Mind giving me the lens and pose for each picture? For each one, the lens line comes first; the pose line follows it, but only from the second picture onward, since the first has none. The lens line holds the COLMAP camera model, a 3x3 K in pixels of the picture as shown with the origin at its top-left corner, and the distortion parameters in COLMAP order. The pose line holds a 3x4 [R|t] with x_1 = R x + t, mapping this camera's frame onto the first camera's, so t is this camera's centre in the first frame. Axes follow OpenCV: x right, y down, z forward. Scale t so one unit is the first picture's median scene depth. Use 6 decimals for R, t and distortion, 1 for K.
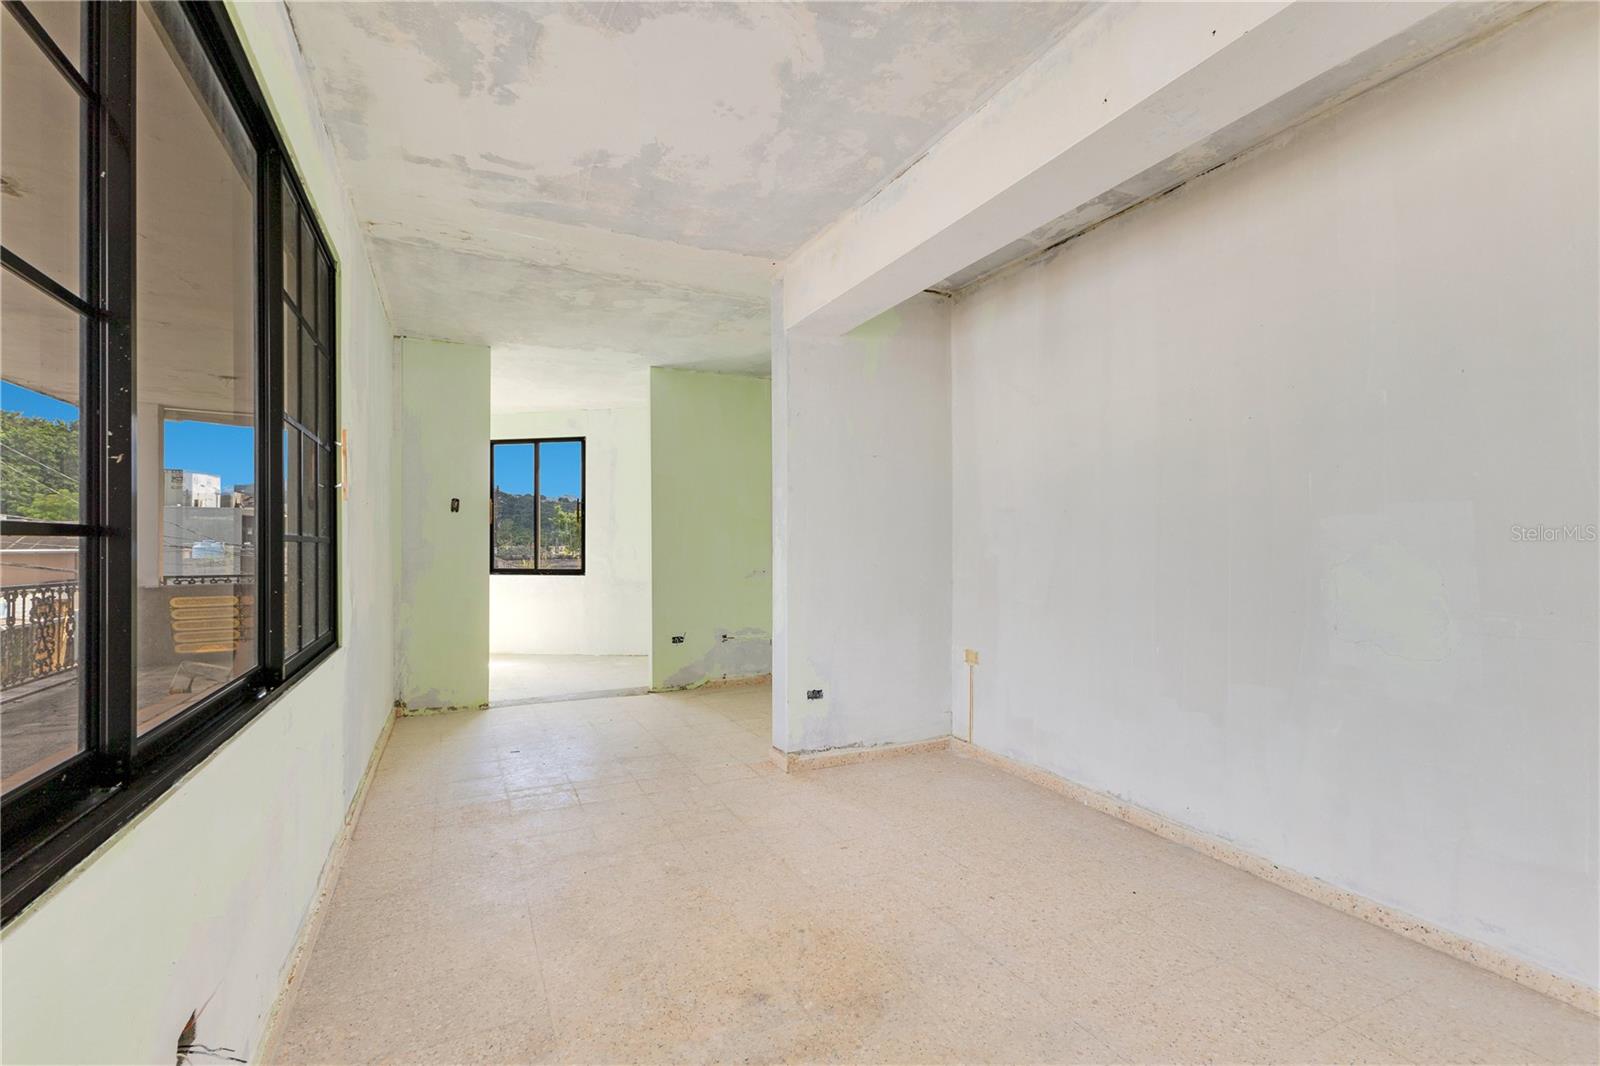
lens RADIAL K [[715.4, 0, 811.5], [0, 715.4, 540.1], [0, 0, 1]] dist [0.009601, 0.000206]
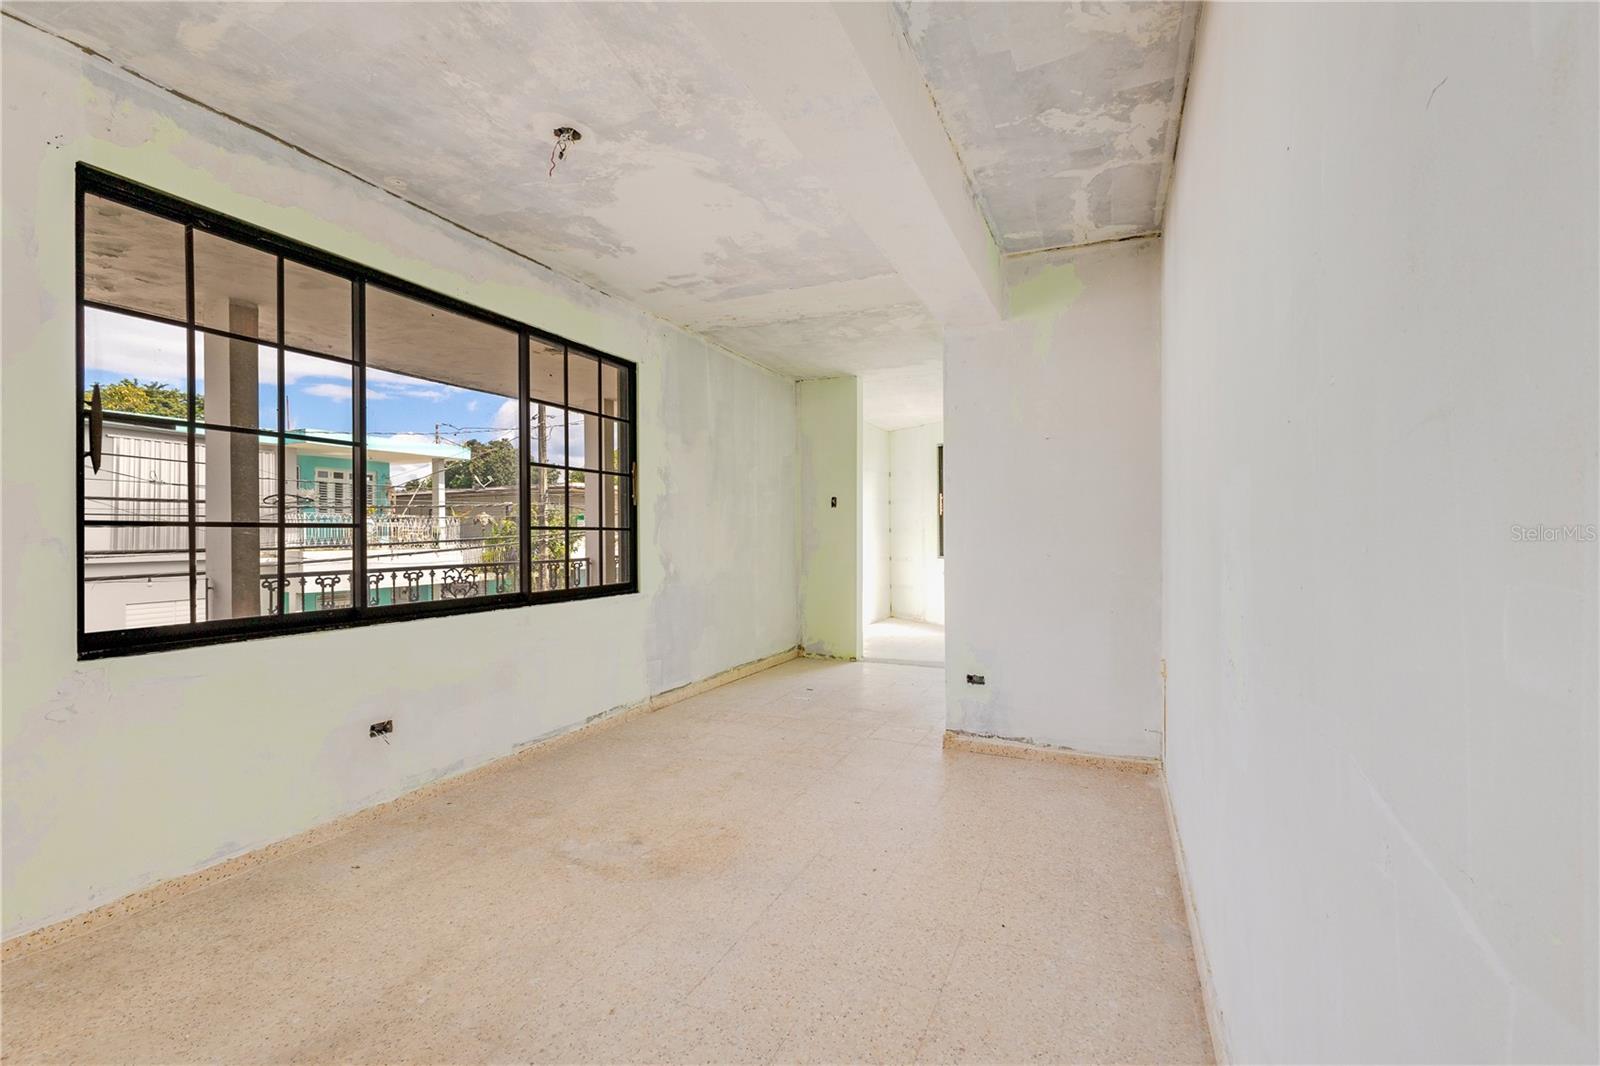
lens RADIAL K [[715.4, 0, 816.2], [0, 715.4, 535.2], [0, 0, 1]] dist [0.009601, 0.000206]
pose [[0.653603, 0.005075, -0.756821, 0.625956], [0.001827, 0.999964, 0.008283, 0.001170], [0.756836, -0.006797, 0.653570, 0.162982]]
